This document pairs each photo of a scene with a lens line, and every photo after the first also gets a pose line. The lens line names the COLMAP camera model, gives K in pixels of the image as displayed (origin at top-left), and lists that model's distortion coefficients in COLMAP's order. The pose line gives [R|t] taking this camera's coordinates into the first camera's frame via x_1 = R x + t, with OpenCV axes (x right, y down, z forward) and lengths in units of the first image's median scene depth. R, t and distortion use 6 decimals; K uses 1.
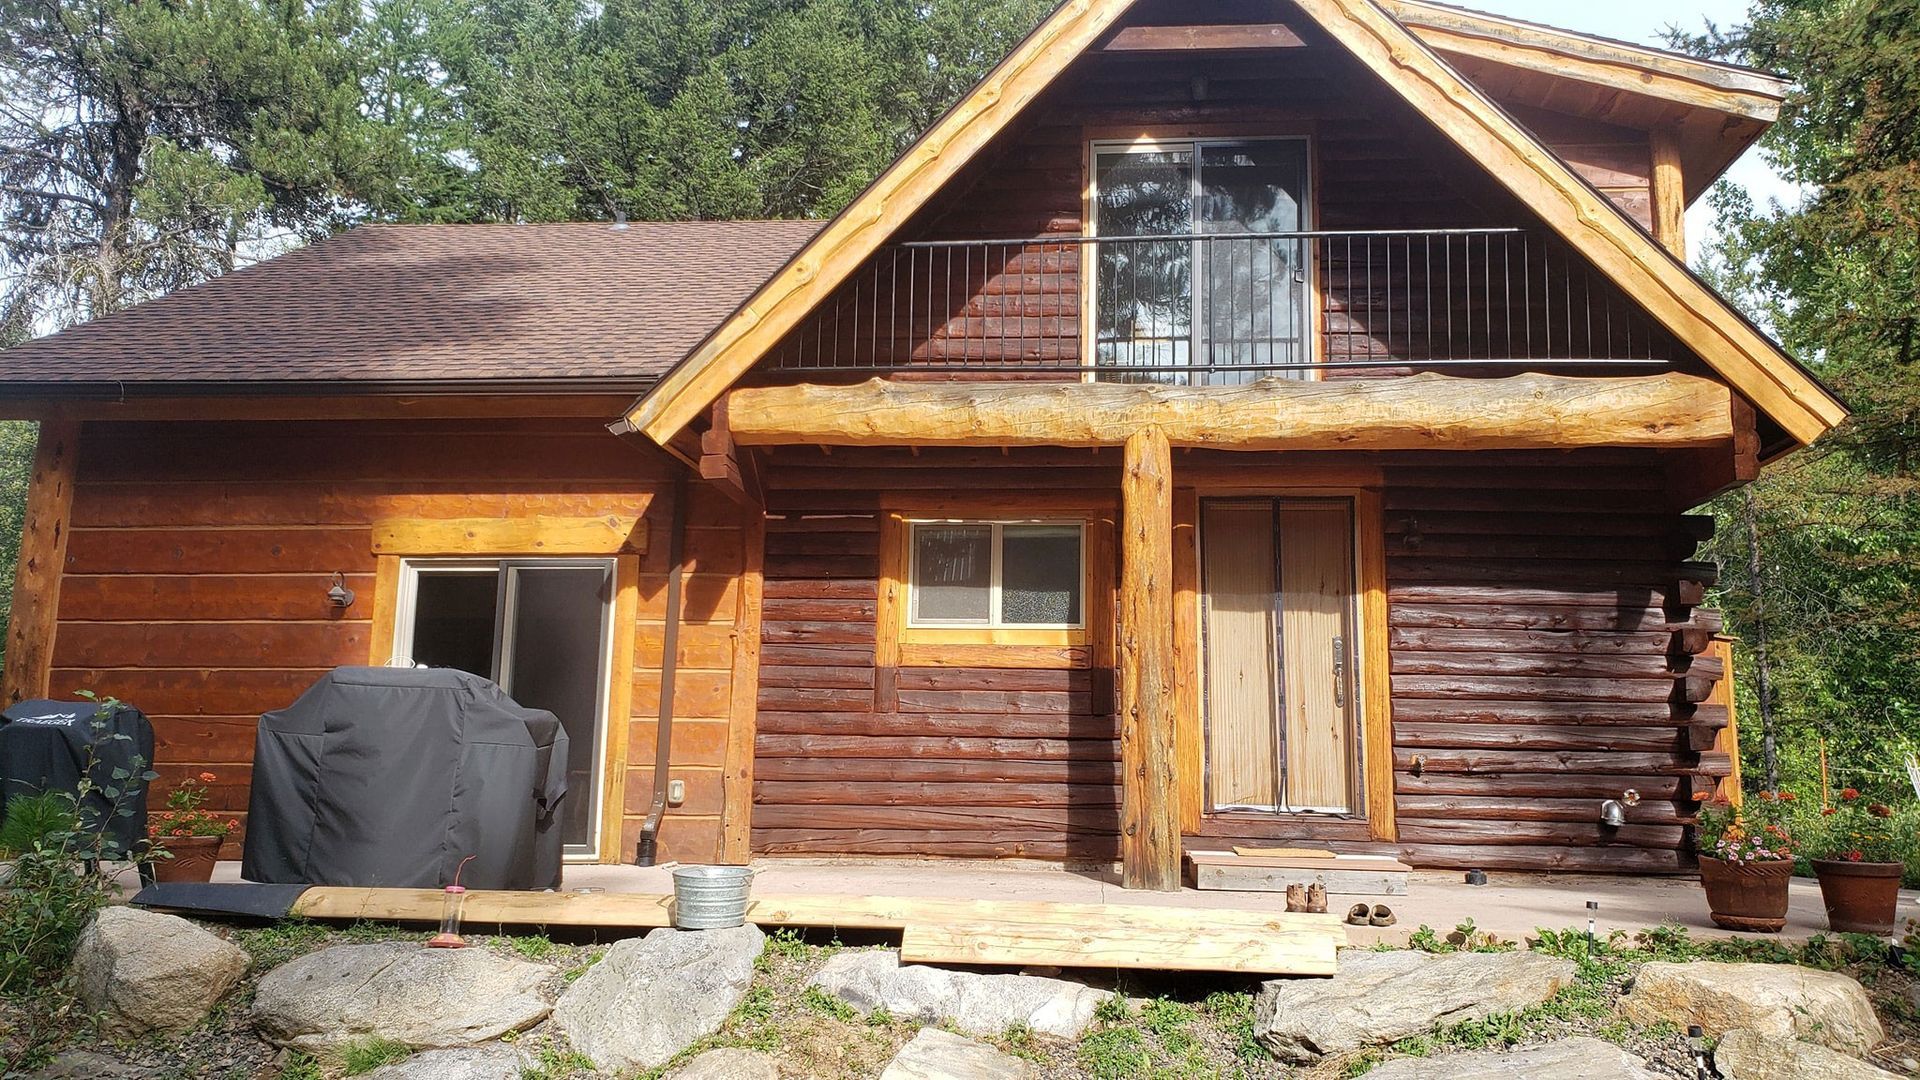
lens RADIAL K [[1453.0, 0, 960.0], [0, 1453.0, 540.0], [0, 0, 1]] dist [0.034325, -0.078473]
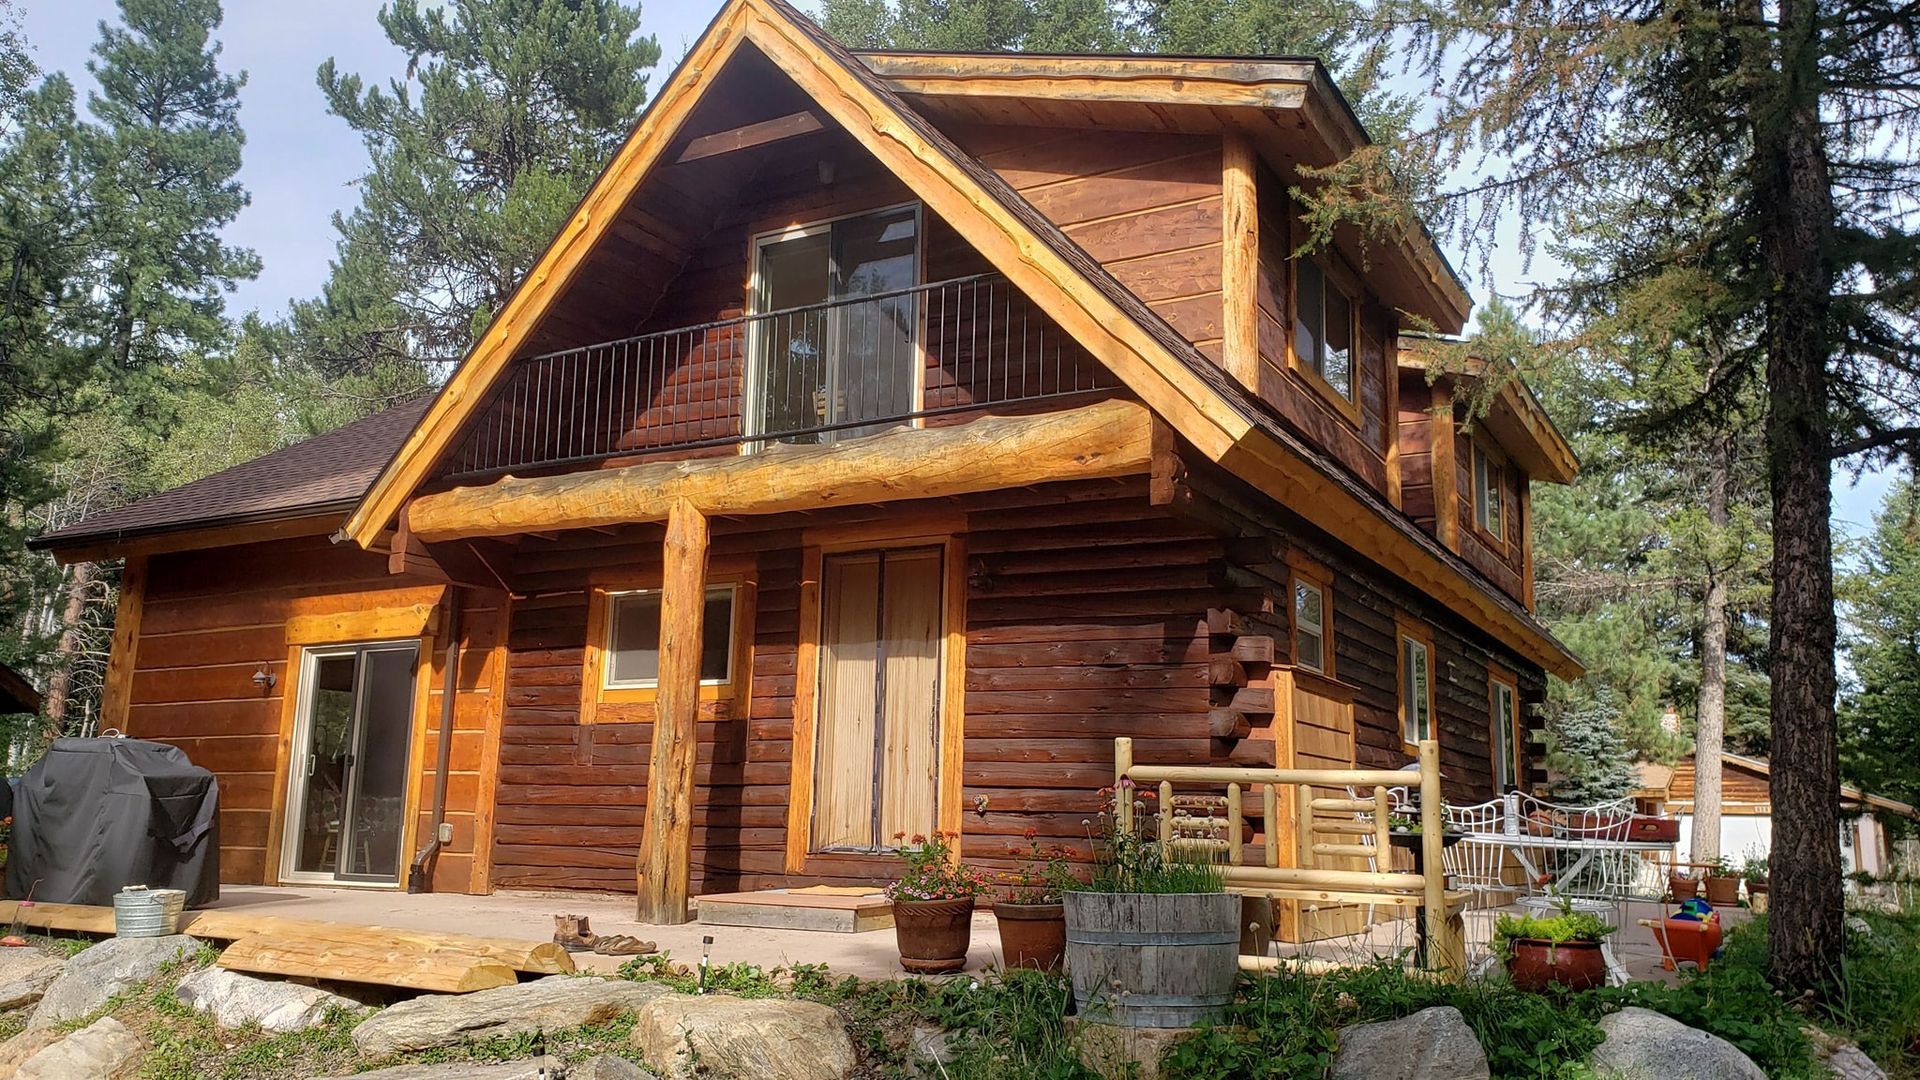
lens RADIAL K [[1453.0, 0, 960.0], [0, 1453.0, 540.0], [0, 0, 1]] dist [0.034325, -0.078473]
pose [[0.916640, -0.077394, -0.392149, 0.679848], [0.065377, 0.996893, -0.043929, 0.012962], [0.394331, 0.014630, 0.918852, 0.063183]]
